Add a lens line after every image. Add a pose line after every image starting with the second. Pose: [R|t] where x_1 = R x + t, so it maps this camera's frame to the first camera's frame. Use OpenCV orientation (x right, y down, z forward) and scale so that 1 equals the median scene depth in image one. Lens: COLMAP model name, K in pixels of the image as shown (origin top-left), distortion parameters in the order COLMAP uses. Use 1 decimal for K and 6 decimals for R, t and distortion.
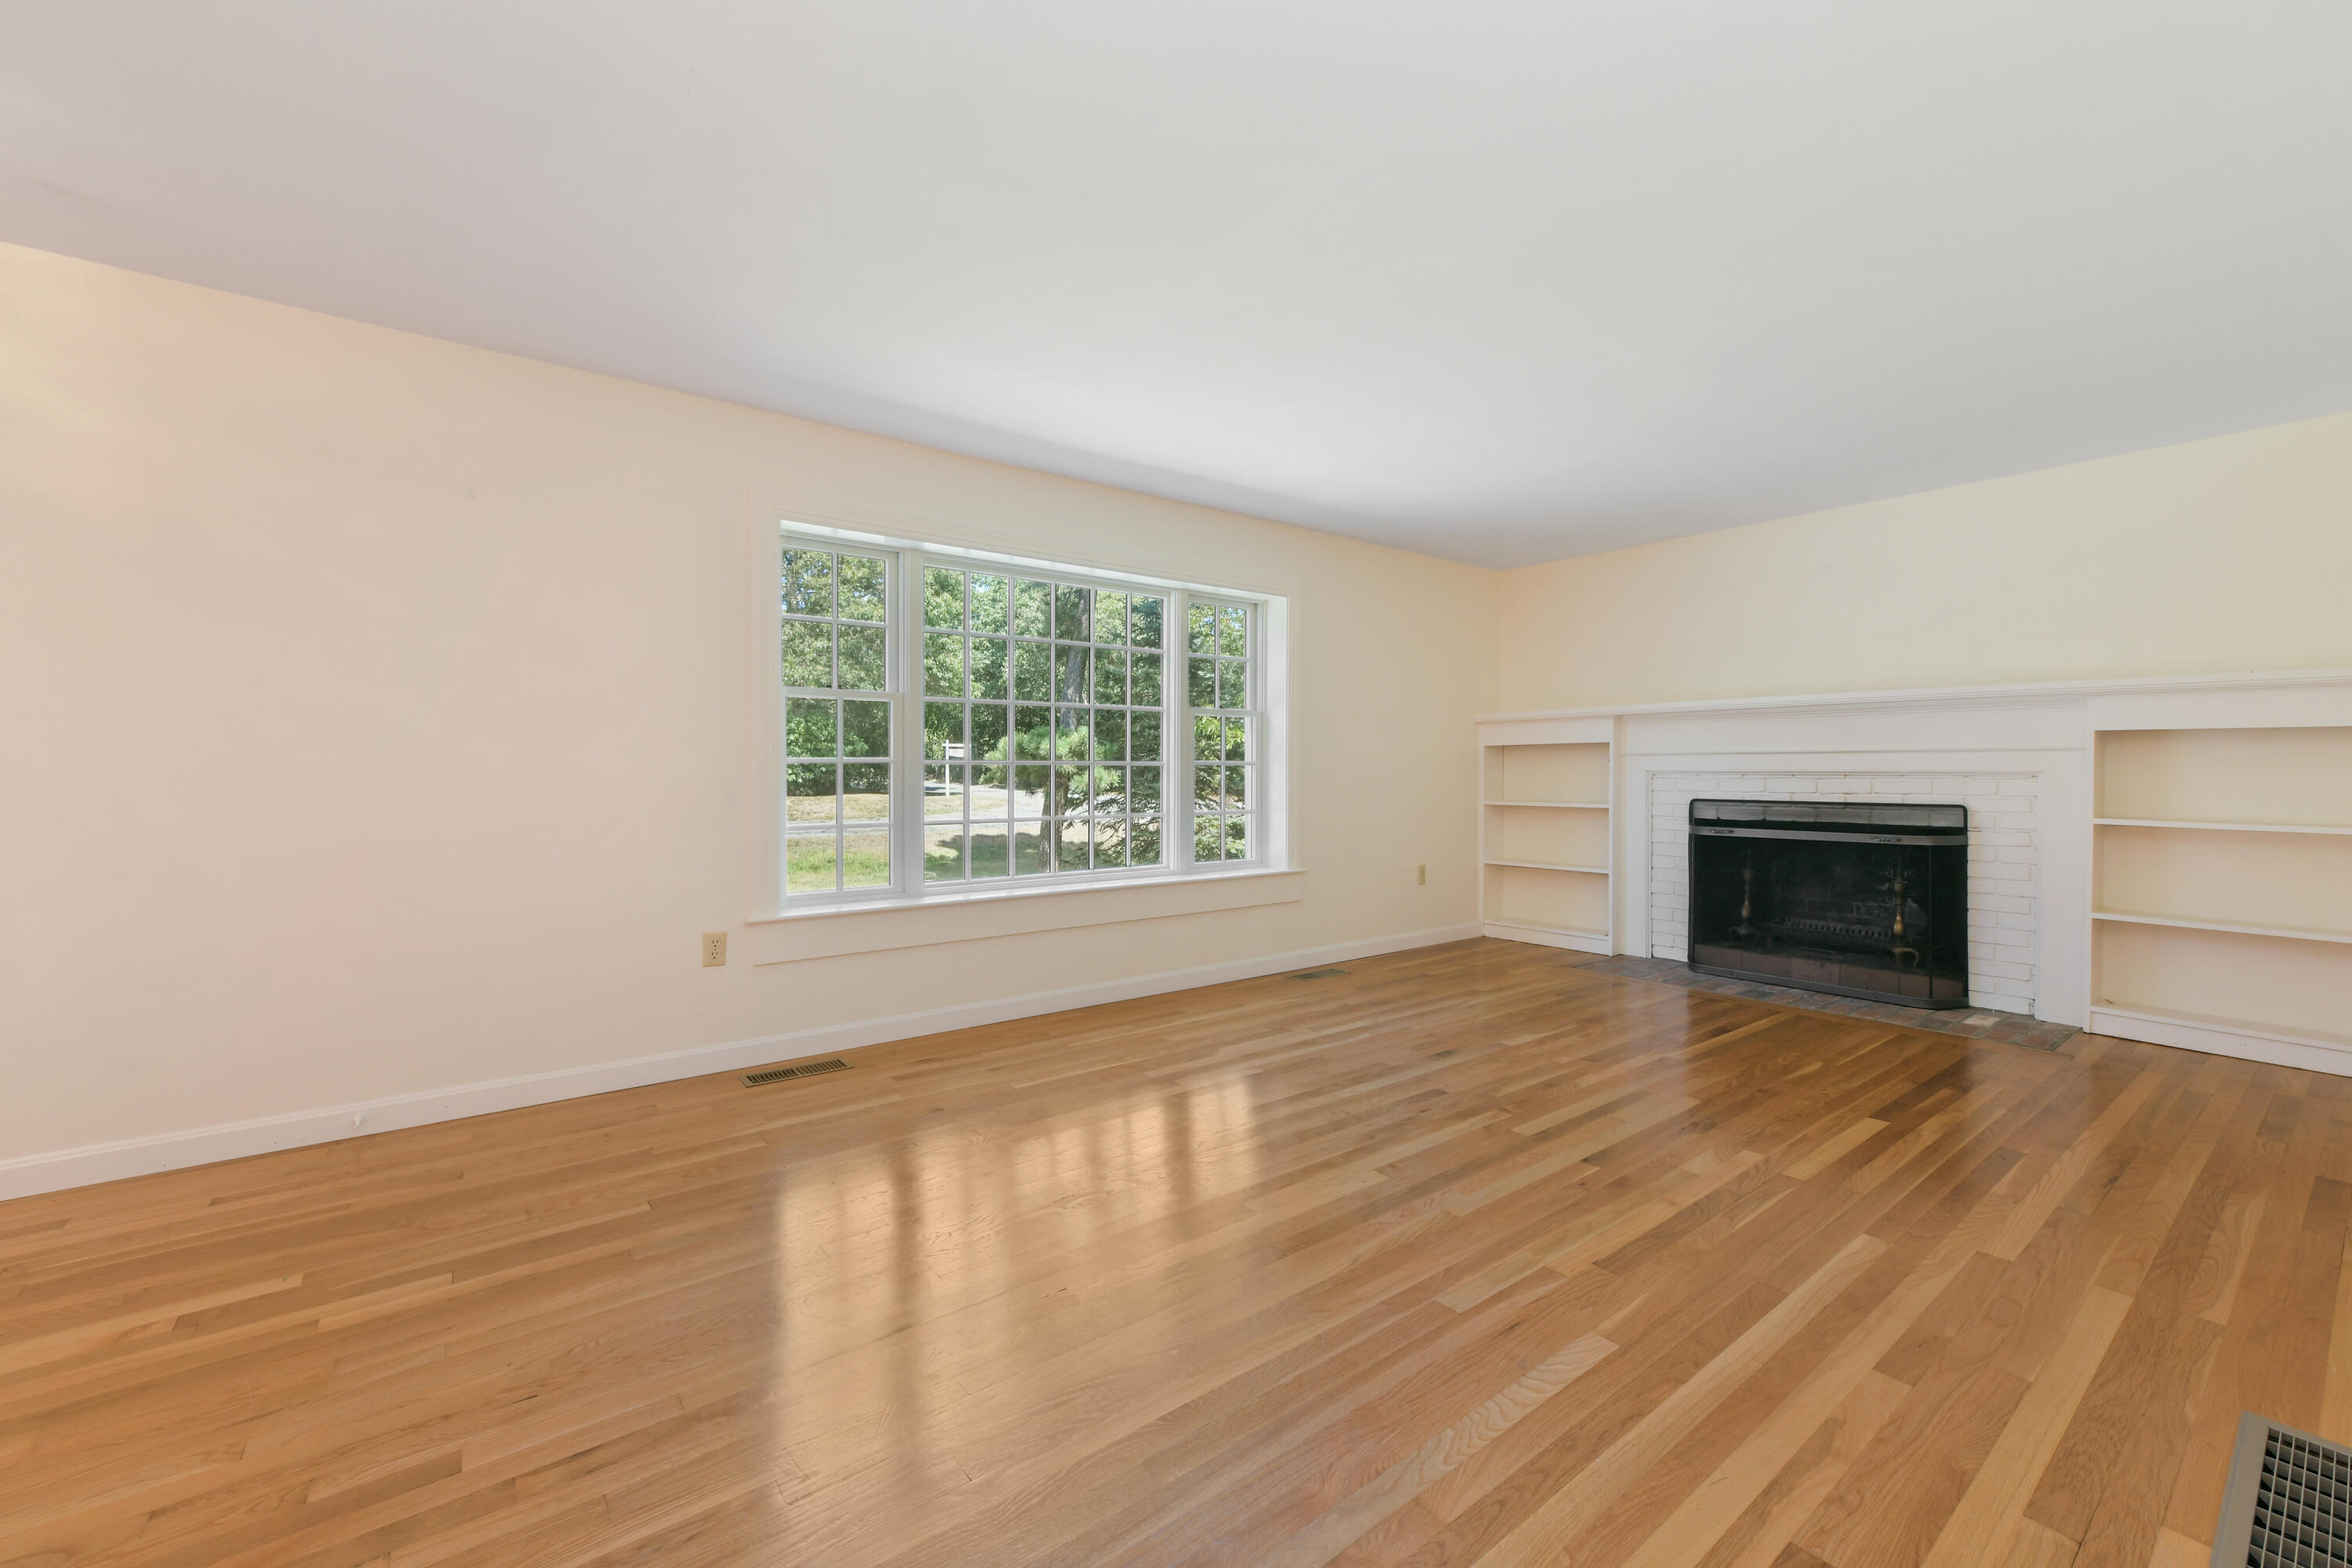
lens RADIAL K [[959.8, 0, 1184.4], [0, 959.8, 762.3], [0, 0, 1]] dist [-0.003588, -0.000537]
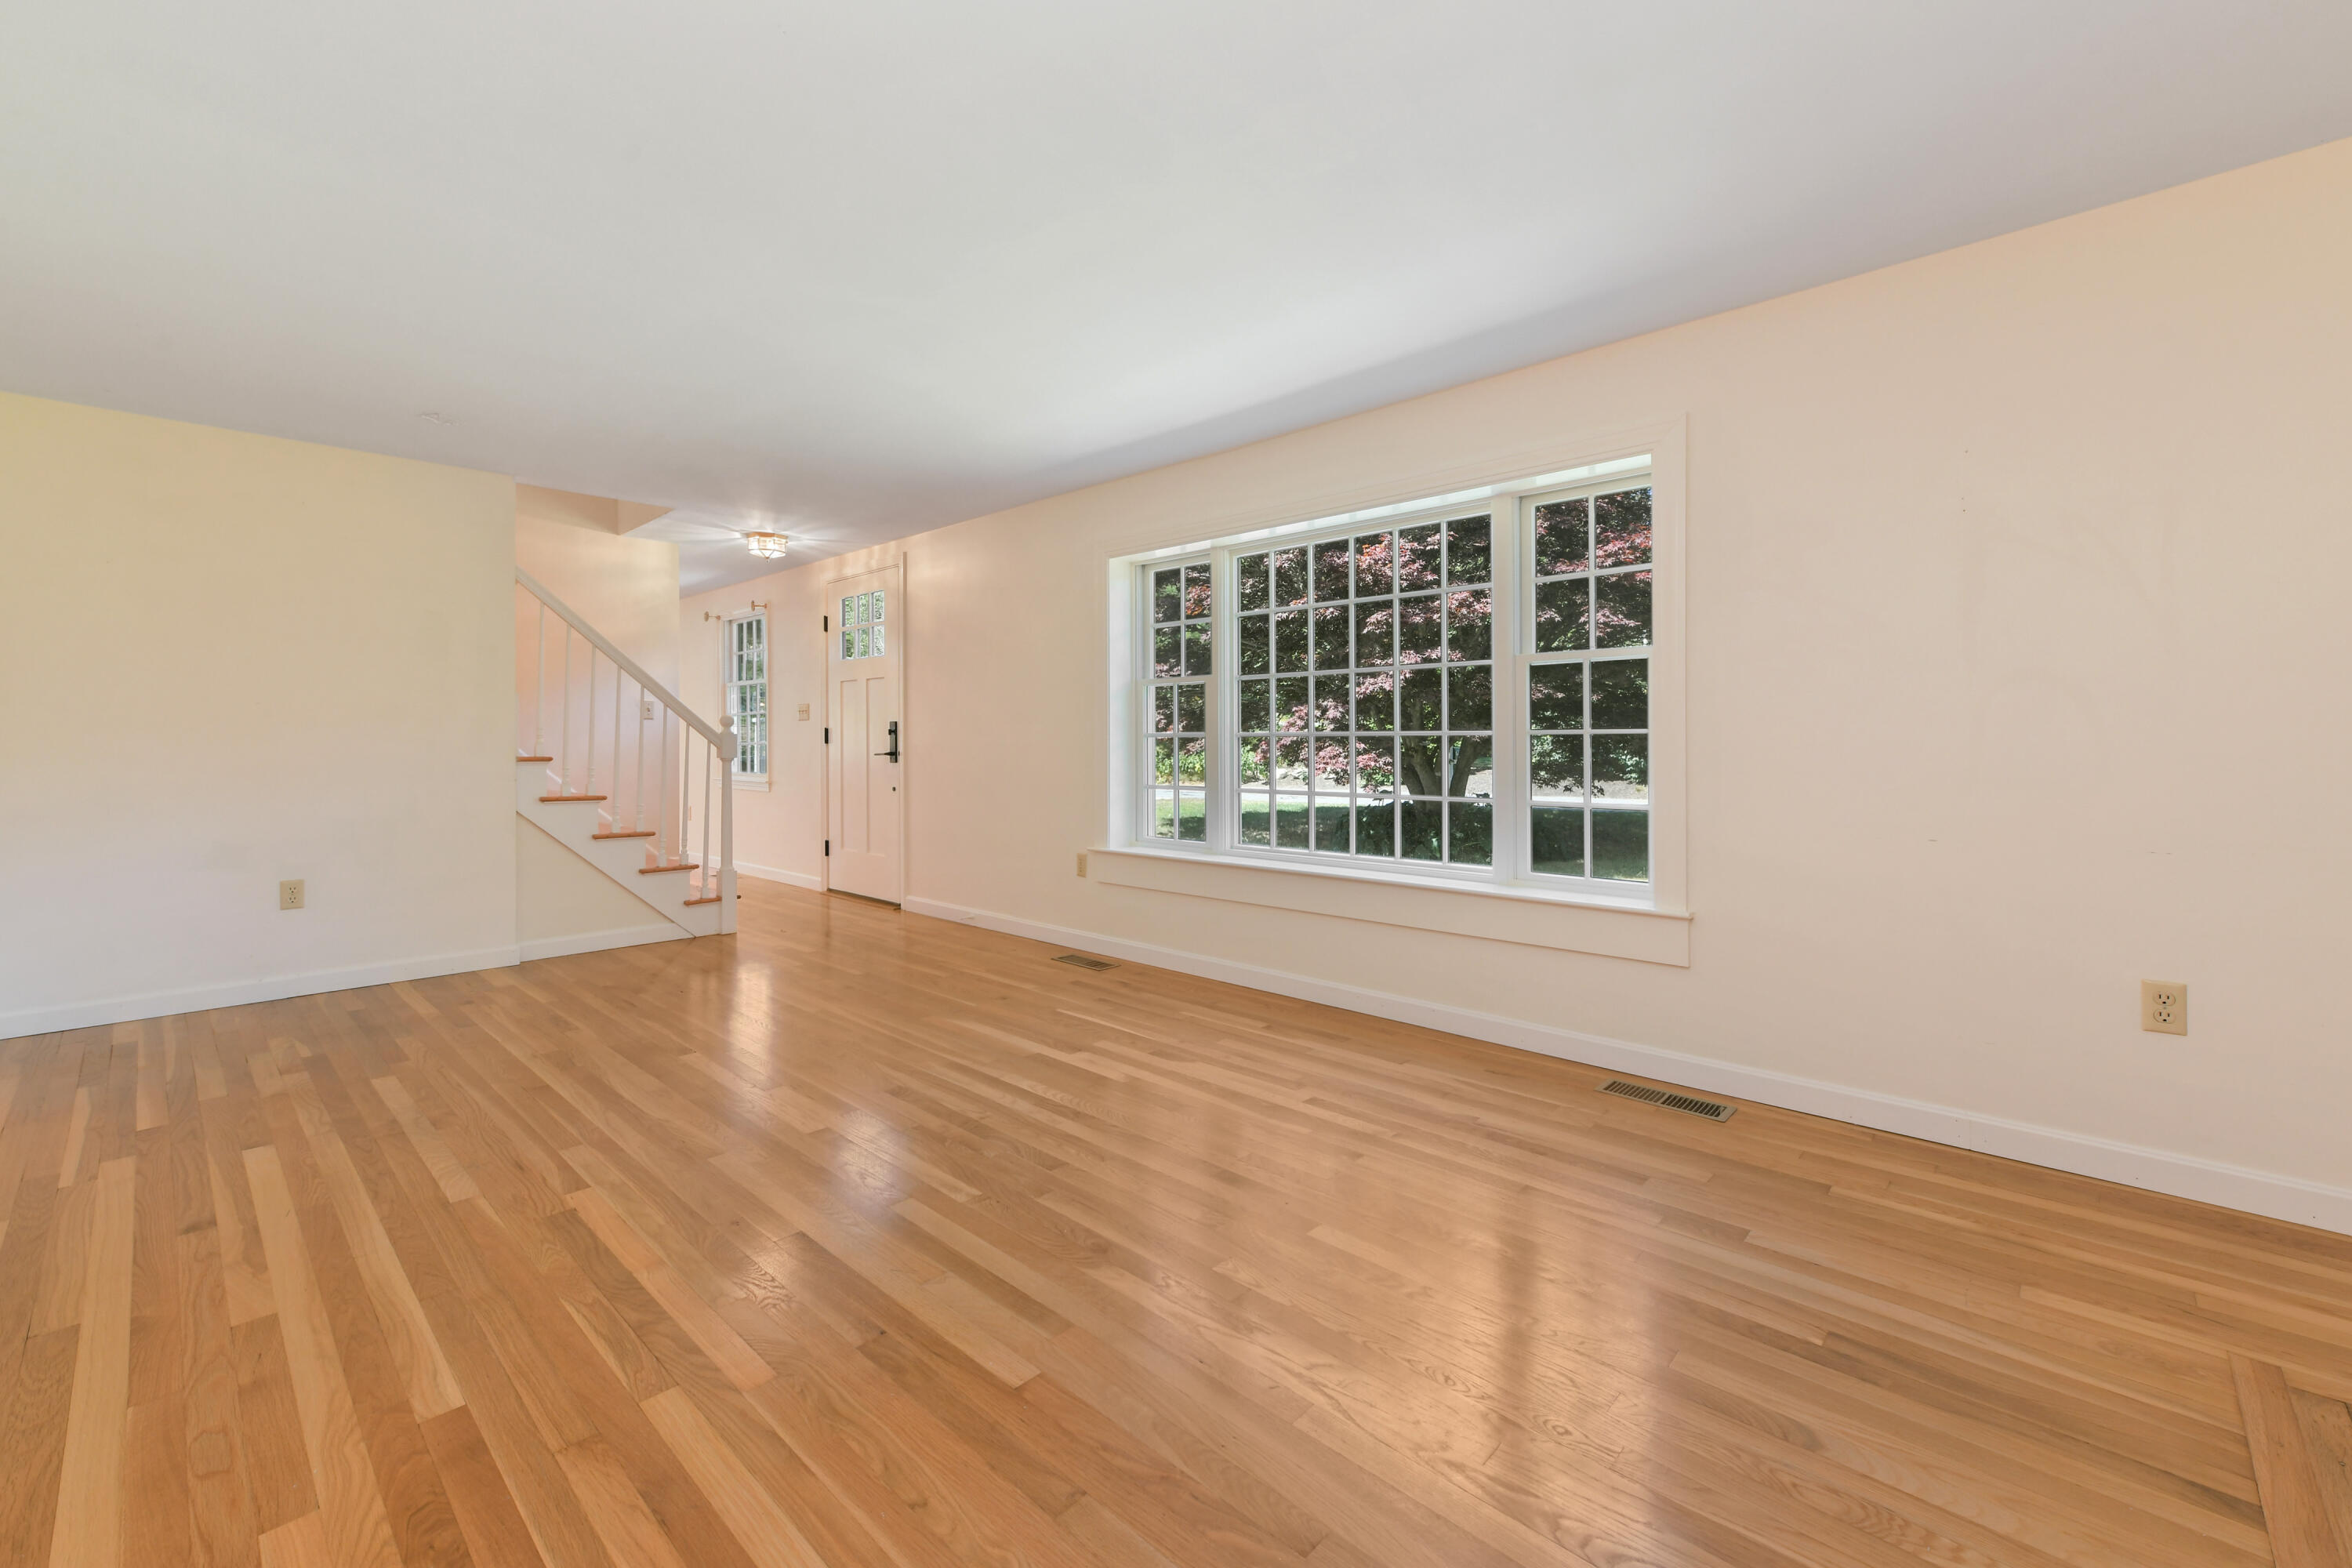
lens RADIAL K [[954.4, 0, 1170.8], [0, 954.4, 745.0], [0, 0, 1]] dist [-0.000958, 0.000147]
pose [[0.154170, 0.003397, -0.988038, 1.499729], [0.008873, 0.999949, 0.004822, 0.012538], [0.988004, -0.009510, 0.154132, 1.430395]]
